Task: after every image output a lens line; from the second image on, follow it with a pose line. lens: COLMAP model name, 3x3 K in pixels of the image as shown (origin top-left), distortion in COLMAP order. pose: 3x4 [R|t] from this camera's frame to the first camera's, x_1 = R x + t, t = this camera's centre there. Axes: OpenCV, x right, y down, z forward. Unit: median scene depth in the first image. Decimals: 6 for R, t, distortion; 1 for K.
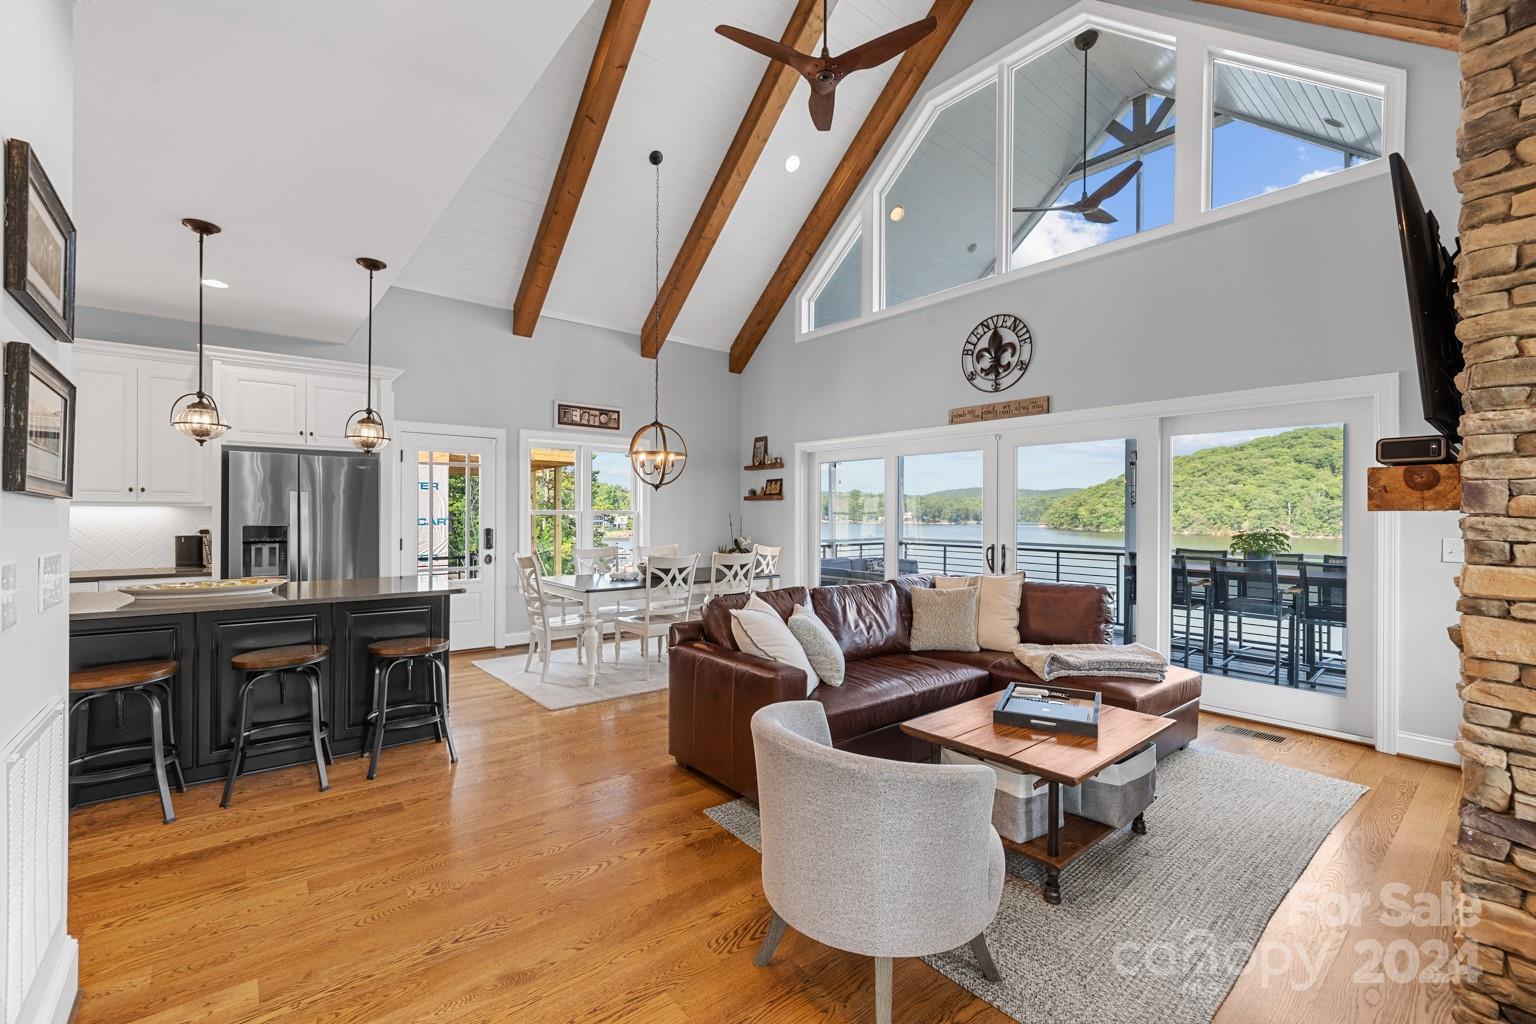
lens RADIAL K [[648.0, 0, 769.6], [0, 648.0, 513.0], [0, 0, 1]] dist [-0.001124, -0.000248]
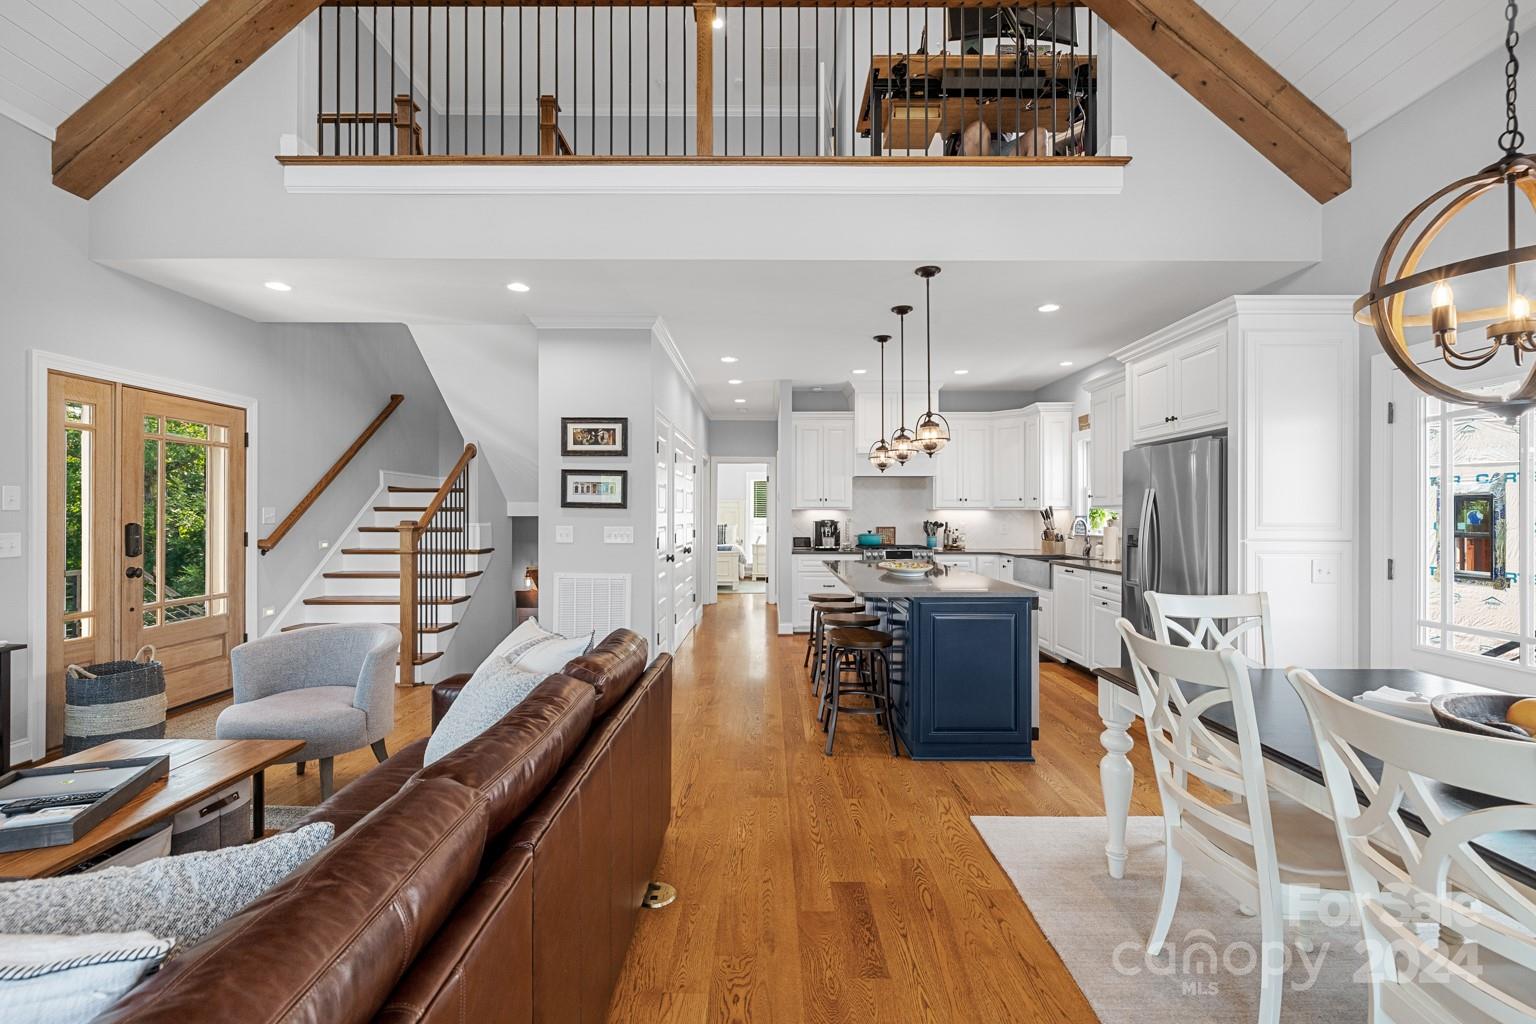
lens RADIAL K [[648.0, 0, 764.2], [0, 648.0, 511.3], [0, 0, 1]] dist [-0.001124, -0.000248]
pose [[-0.648907, -0.007236, -0.760833, 0.223245], [-0.003243, 0.999972, -0.006745, 0.002577], [0.760861, -0.001909, -0.648912, 0.967286]]
